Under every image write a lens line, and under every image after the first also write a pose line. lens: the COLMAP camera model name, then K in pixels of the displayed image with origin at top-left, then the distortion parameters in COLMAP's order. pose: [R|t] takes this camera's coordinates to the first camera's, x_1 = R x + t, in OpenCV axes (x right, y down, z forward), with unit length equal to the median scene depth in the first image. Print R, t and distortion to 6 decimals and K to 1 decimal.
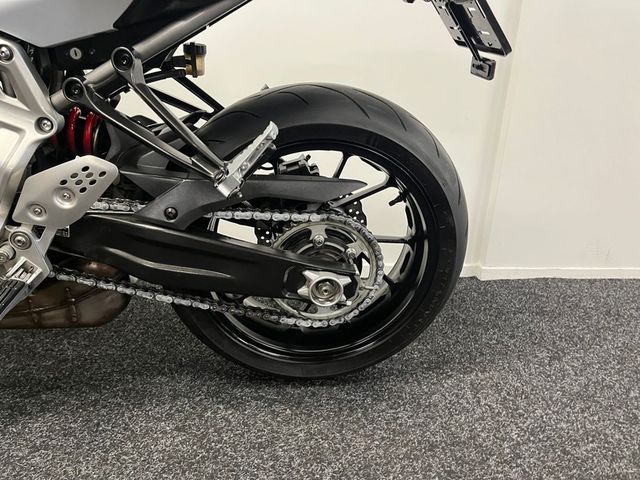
lens RADIAL K [[485.6, 0, 326.7], [0, 485.6, 243.7], [0, 0, 1]] dist [0.077813, -0.103416]
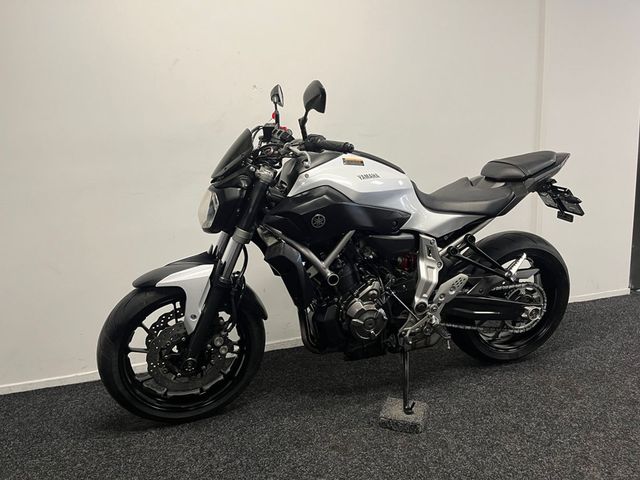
lens RADIAL K [[488.6, 0, 322.2], [0, 488.6, 239.5], [0, 0, 1]] dist [0.075497, -0.103696]
pose [[0.979334, -0.127360, 0.157112, -1.341063], [0.149620, 0.978911, -0.139093, -0.080411], [-0.136084, 0.159726, 0.977737, -1.313823]]
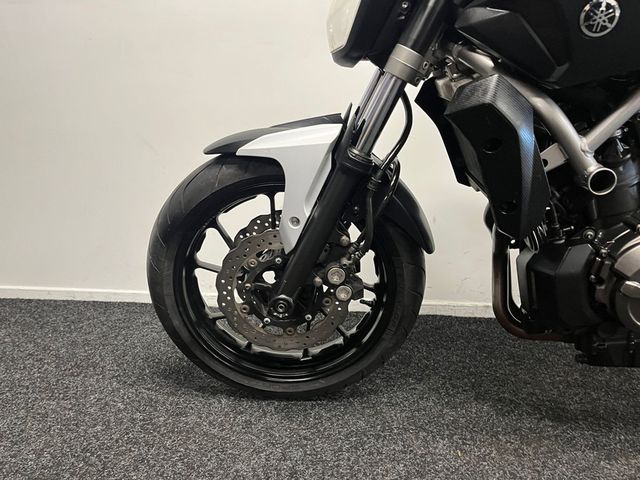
lens RADIAL K [[487.0, 0, 313.1], [0, 487.0, 244.6], [0, 0, 1]] dist [0.075700, -0.105124]
pose [[0.977751, 0.010156, -0.209523, -1.317796], [-0.026736, 0.996715, -0.076452, 0.000362], [0.208058, 0.080353, 0.974810, -0.281868]]
